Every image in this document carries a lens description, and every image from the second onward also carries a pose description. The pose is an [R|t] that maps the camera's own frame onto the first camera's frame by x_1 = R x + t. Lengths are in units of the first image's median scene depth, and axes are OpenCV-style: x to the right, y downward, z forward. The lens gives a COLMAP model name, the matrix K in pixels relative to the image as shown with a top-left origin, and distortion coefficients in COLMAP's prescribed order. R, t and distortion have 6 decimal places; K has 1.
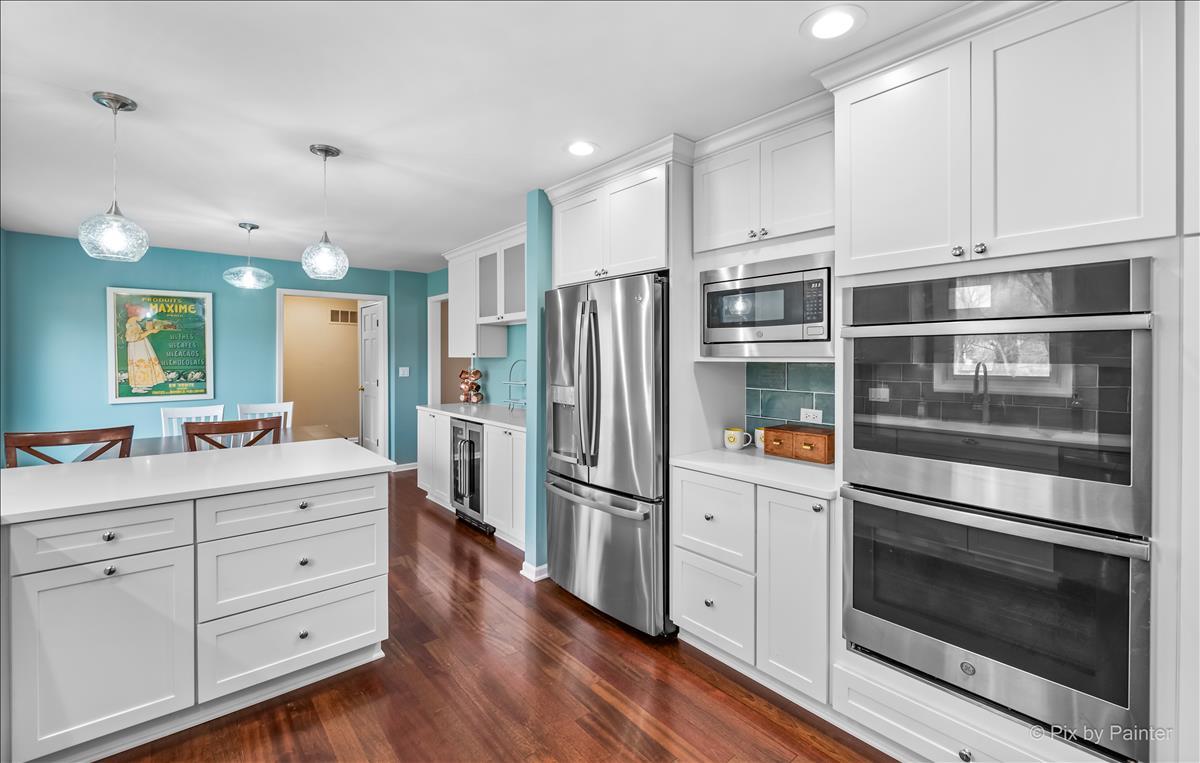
lens RADIAL K [[512.5, 0, 602.2], [0, 512.5, 359.6], [0, 0, 1]] dist [-0.001954, 0.000293]
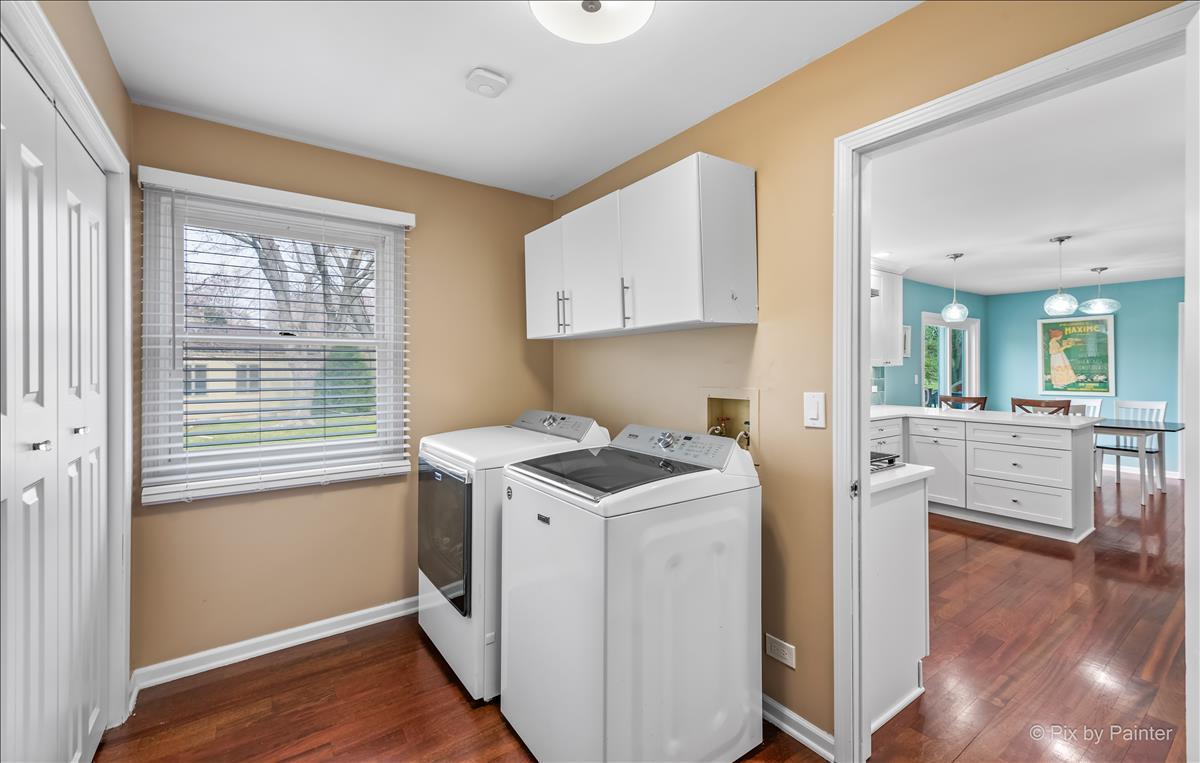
lens RADIAL K [[512.5, 0, 592.3], [0, 512.5, 367.4], [0, 0, 1]] dist [-0.001954, 0.000293]
pose [[-0.096384, -0.002969, -0.995340, 0.708948], [-0.005542, 0.999982, -0.002446, 0.015218], [0.995329, 0.005281, -0.096399, -0.201648]]
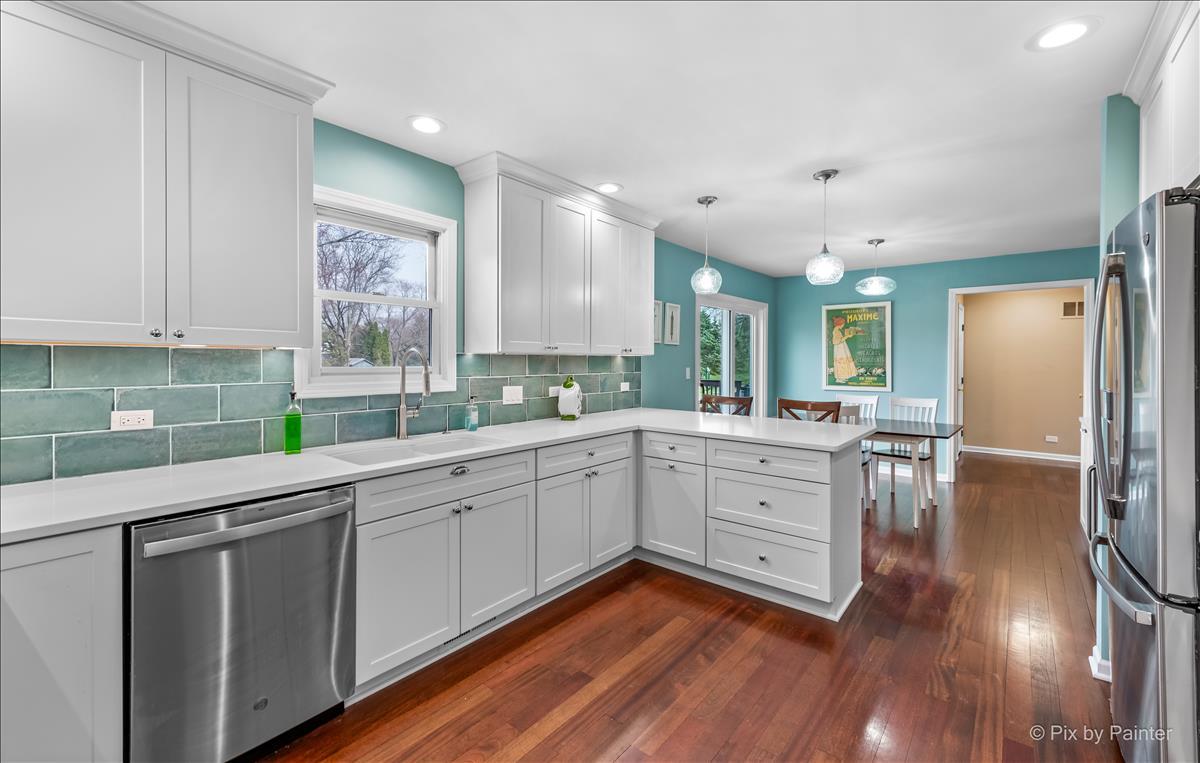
lens RADIAL K [[512.5, 0, 602.7], [0, 512.5, 358.9], [0, 0, 1]] dist [-0.001954, 0.000293]
pose [[0.177010, -0.000536, -0.984209, 0.295849], [-0.012176, 0.999922, -0.002734, 0.014201], [0.984134, 0.012468, 0.176990, 0.161507]]
